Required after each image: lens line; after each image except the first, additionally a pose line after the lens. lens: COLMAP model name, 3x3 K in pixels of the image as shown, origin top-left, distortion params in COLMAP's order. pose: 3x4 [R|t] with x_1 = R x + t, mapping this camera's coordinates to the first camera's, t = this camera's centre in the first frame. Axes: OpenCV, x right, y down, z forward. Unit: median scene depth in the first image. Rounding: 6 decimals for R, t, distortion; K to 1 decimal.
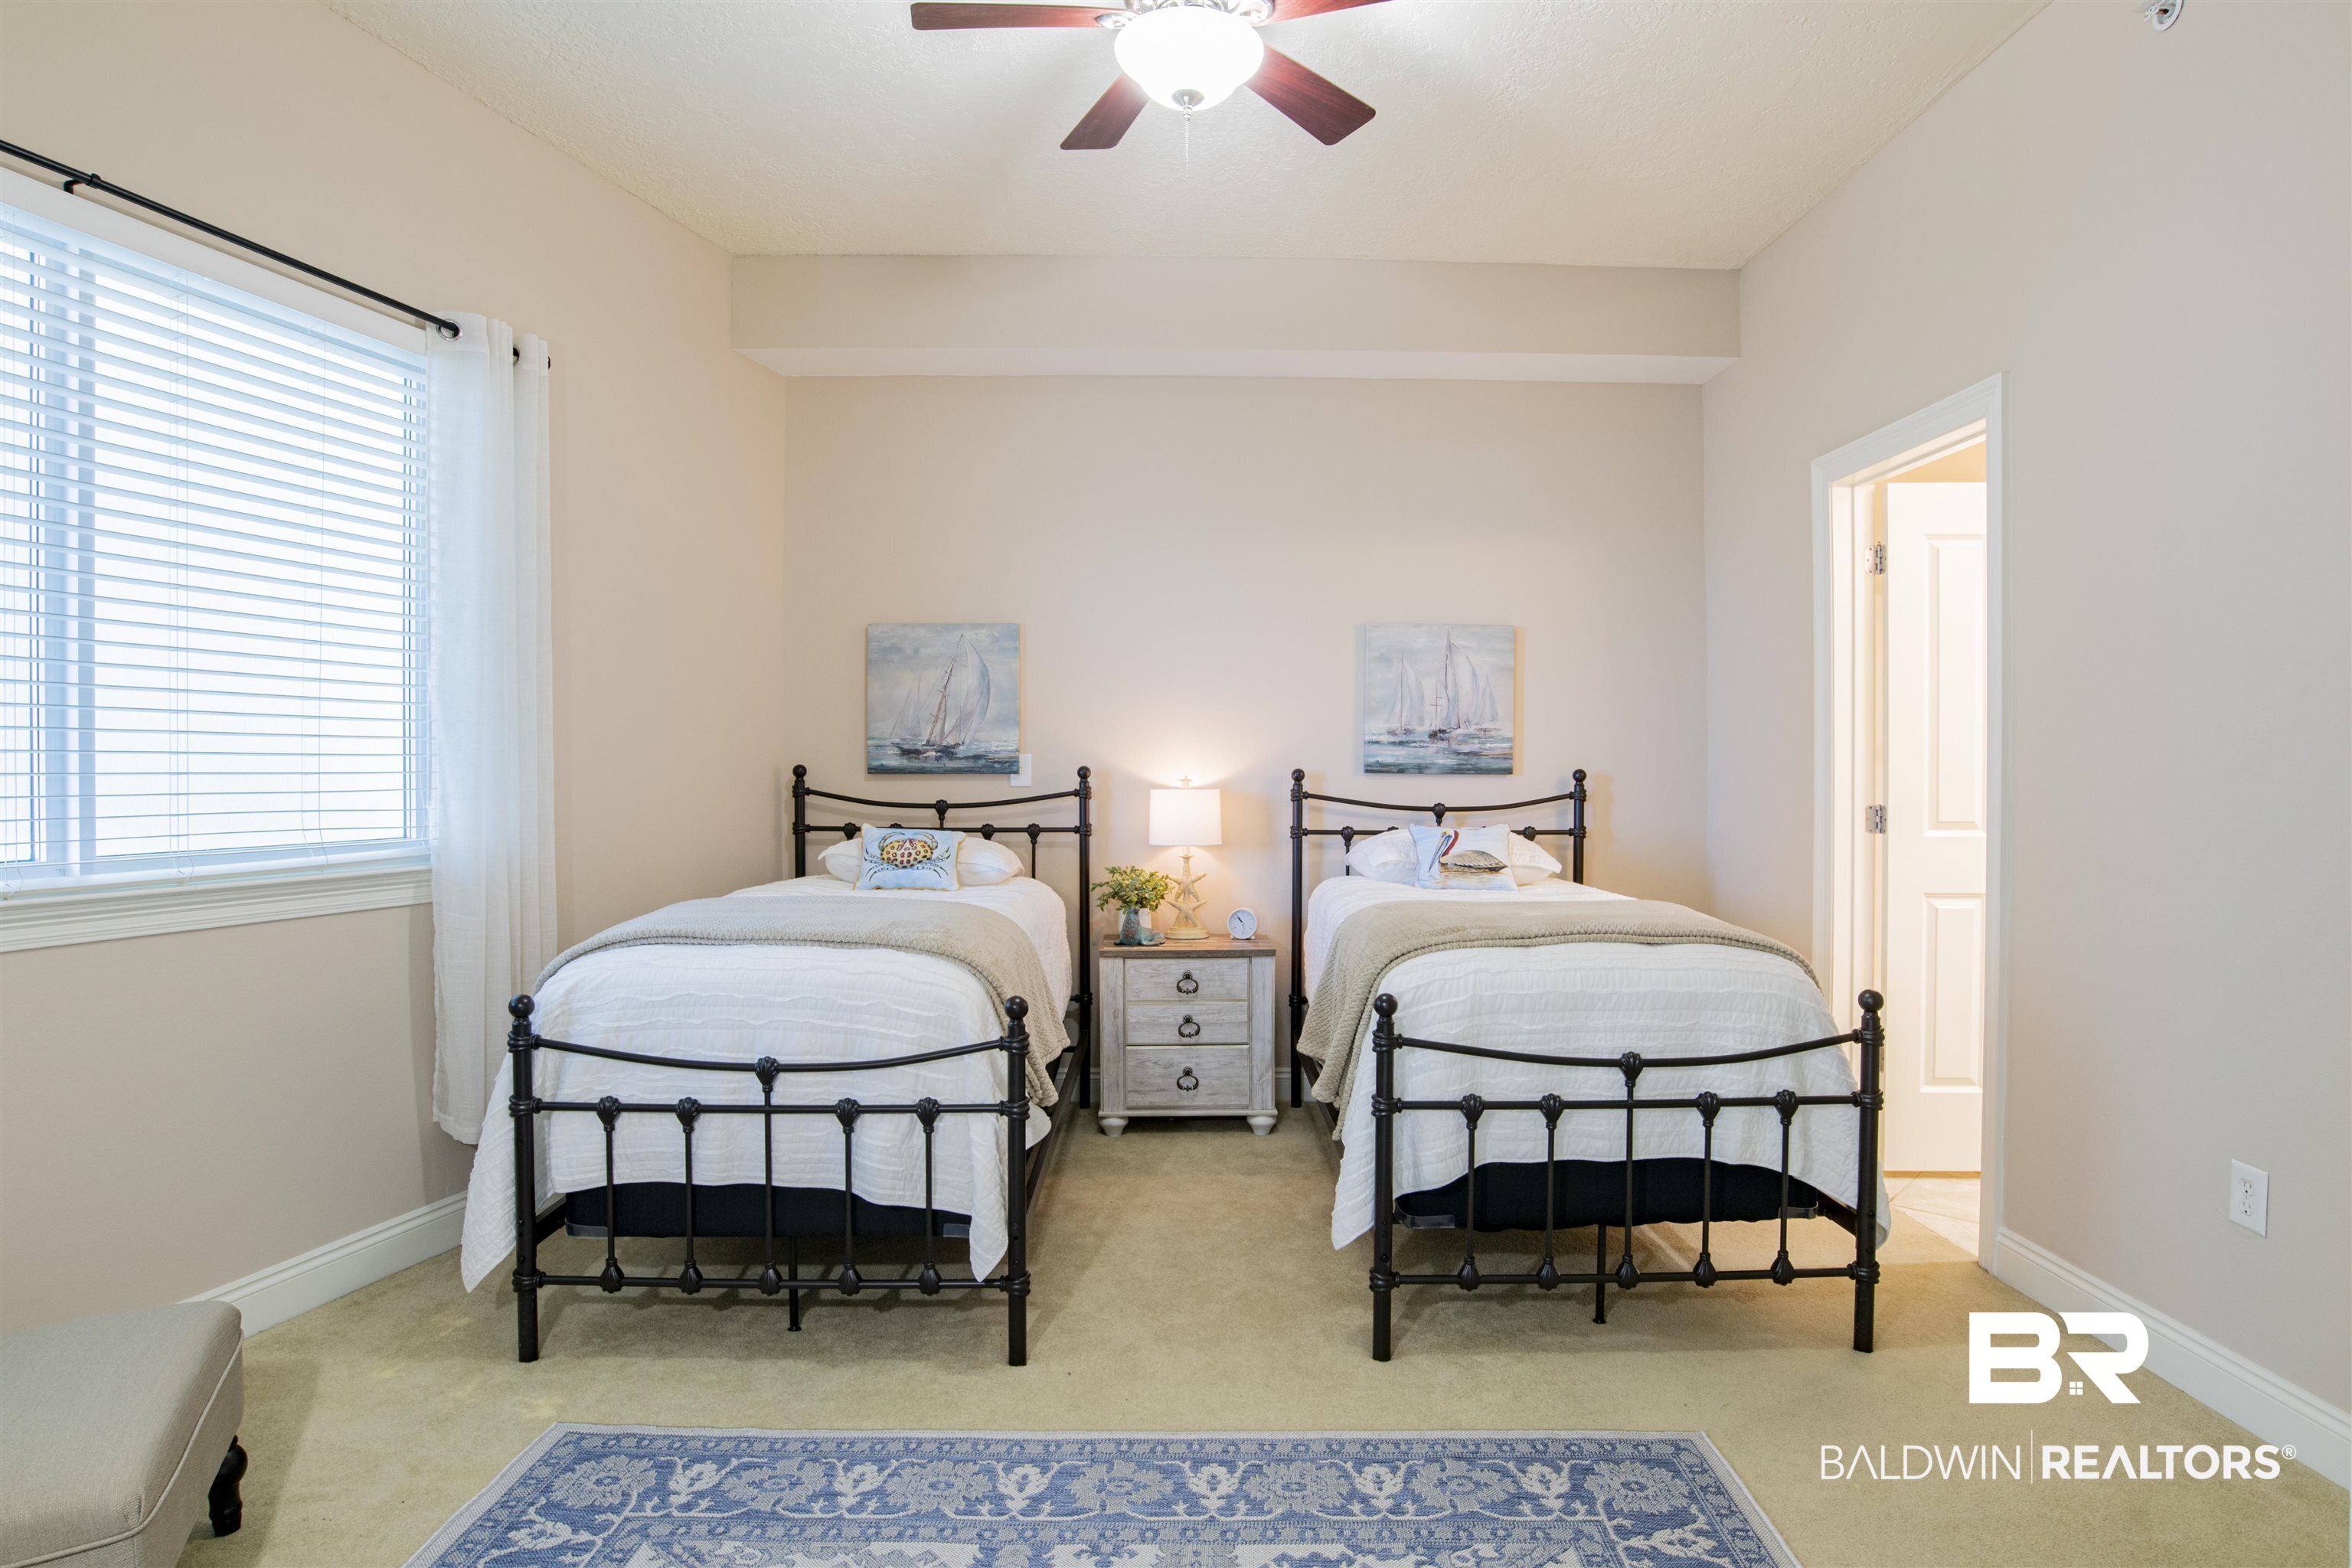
lens RADIAL K [[1225.5, 0, 1177.4], [0, 1225.5, 777.2], [0, 0, 1]] dist [-0.055705, 0.019854]
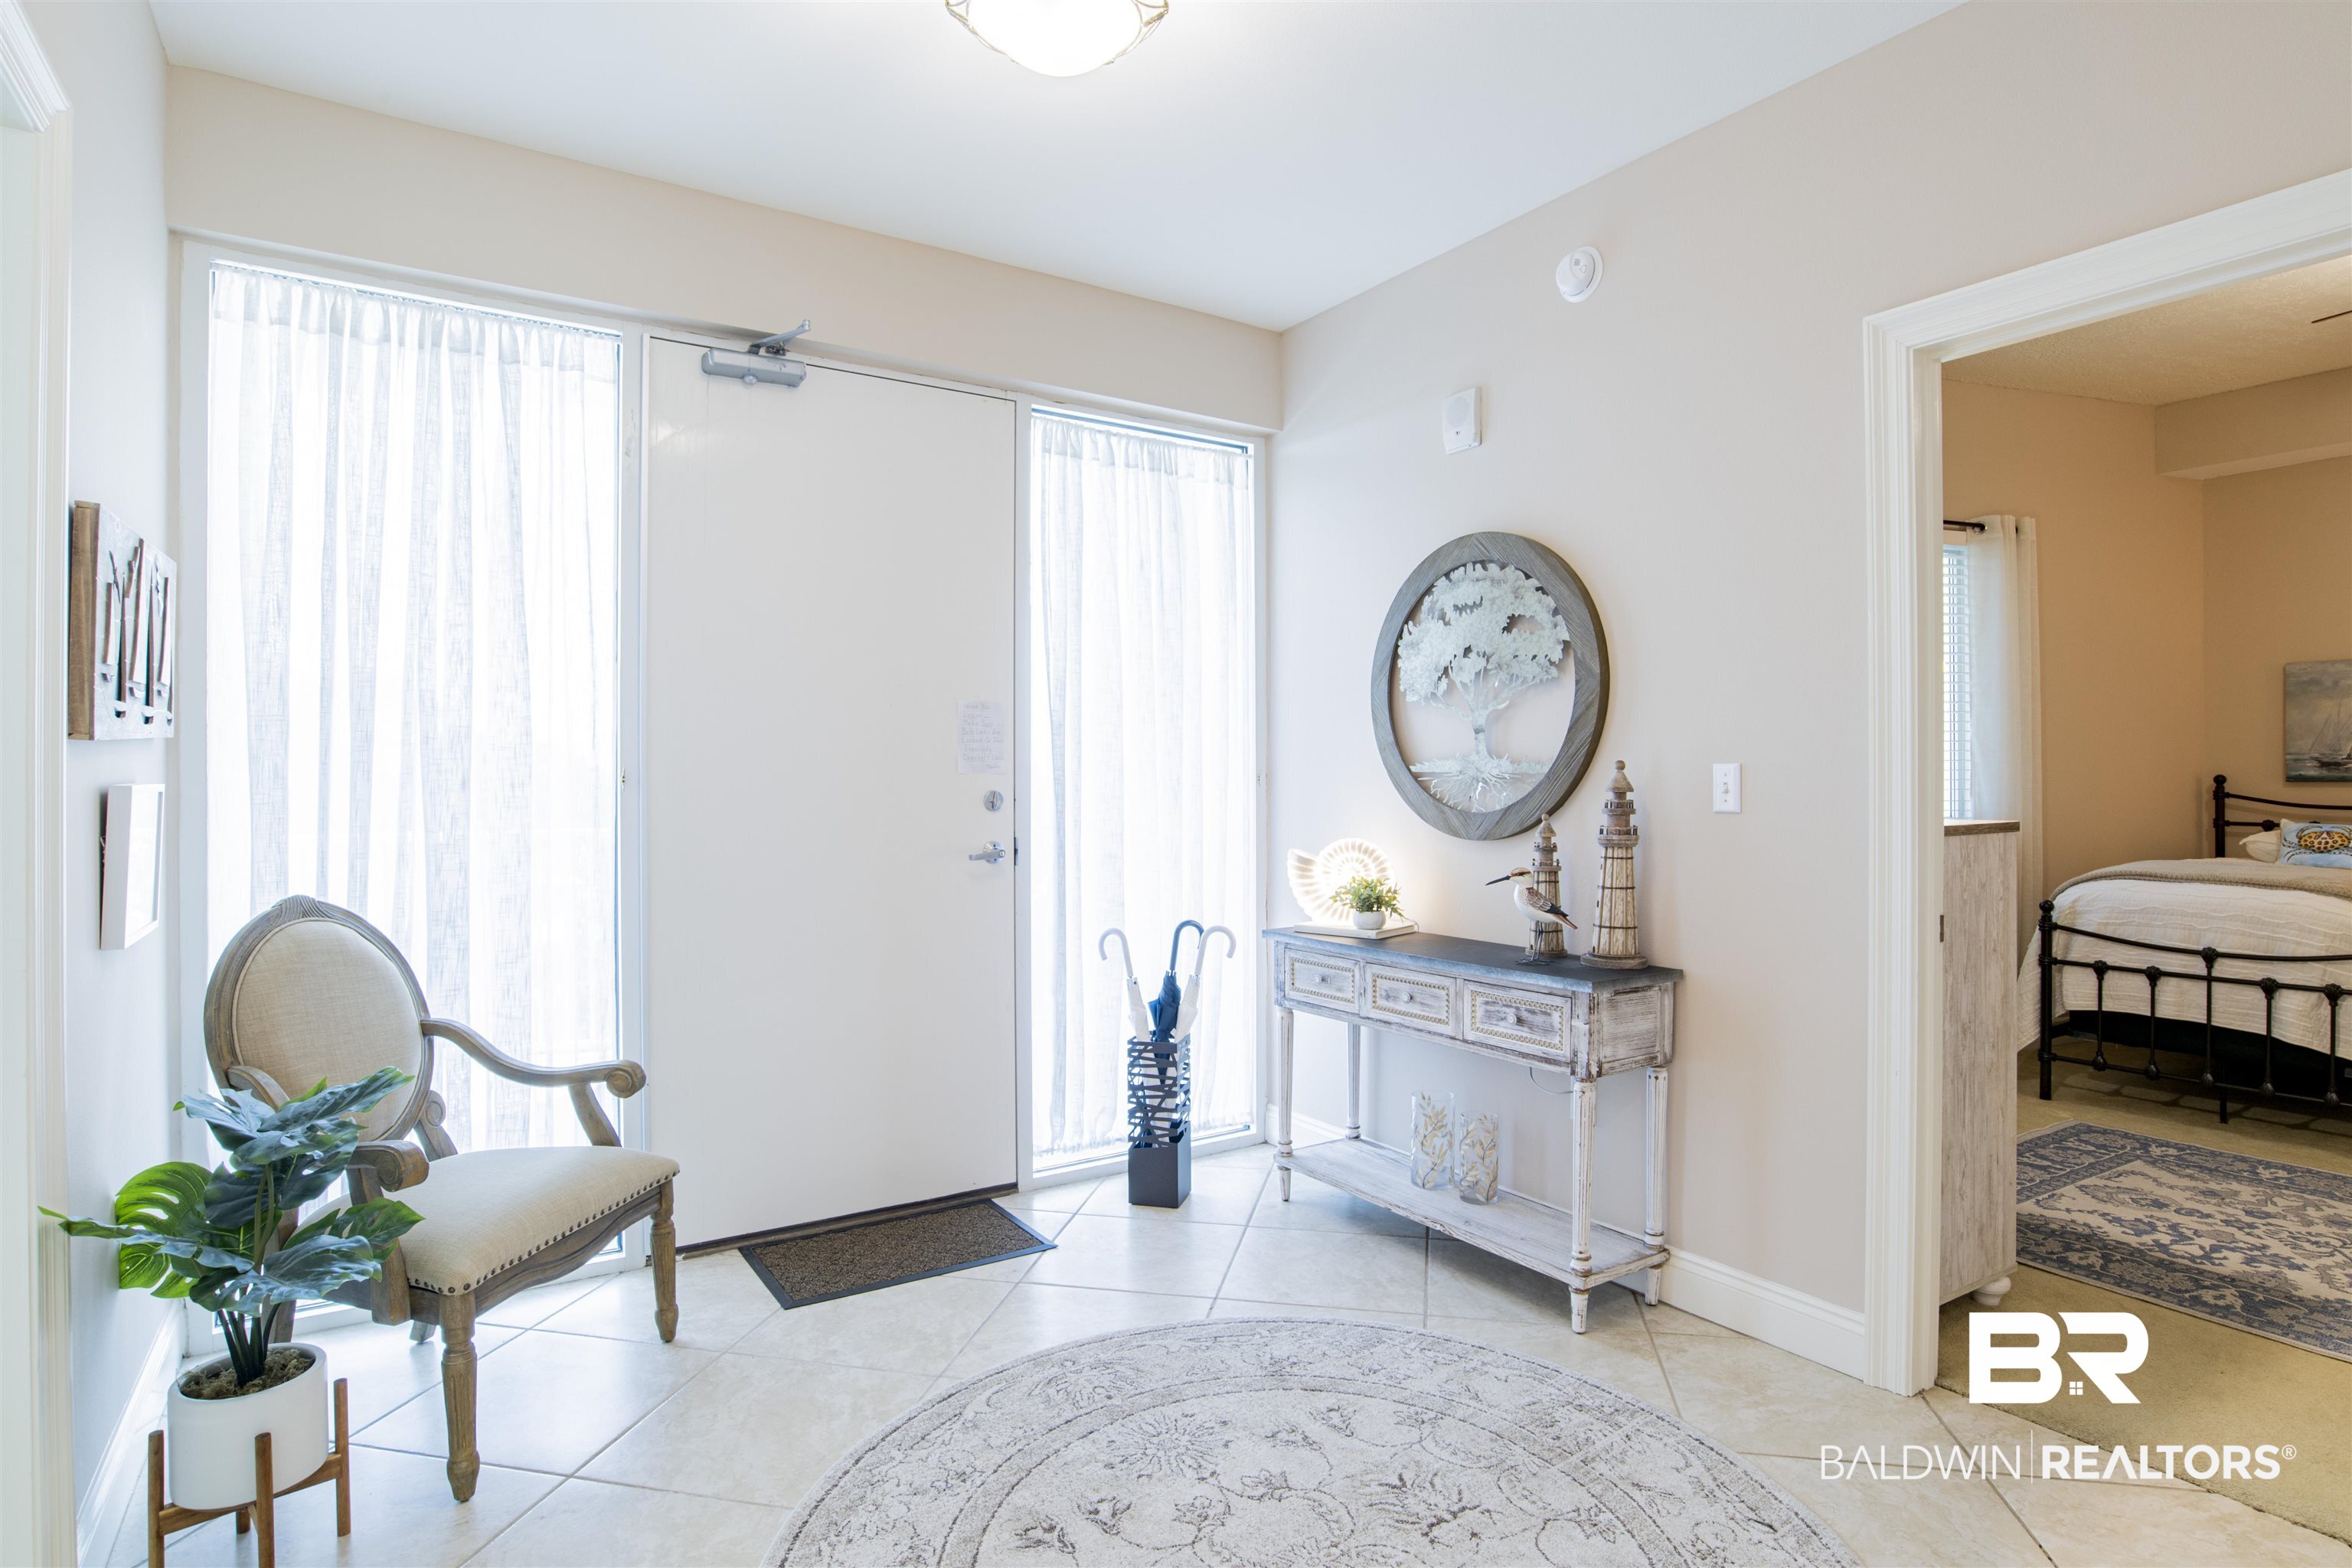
lens RADIAL K [[1225.5, 0, 1183.4], [0, 1225.5, 767.6], [0, 0, 1]] dist [-0.055705, 0.019854]
pose [[0.542438, -0.003643, -0.840088, 0.277673], [-0.007164, 0.999934, -0.008962, 0.003354], [0.840065, 0.010880, 0.542376, -1.100442]]
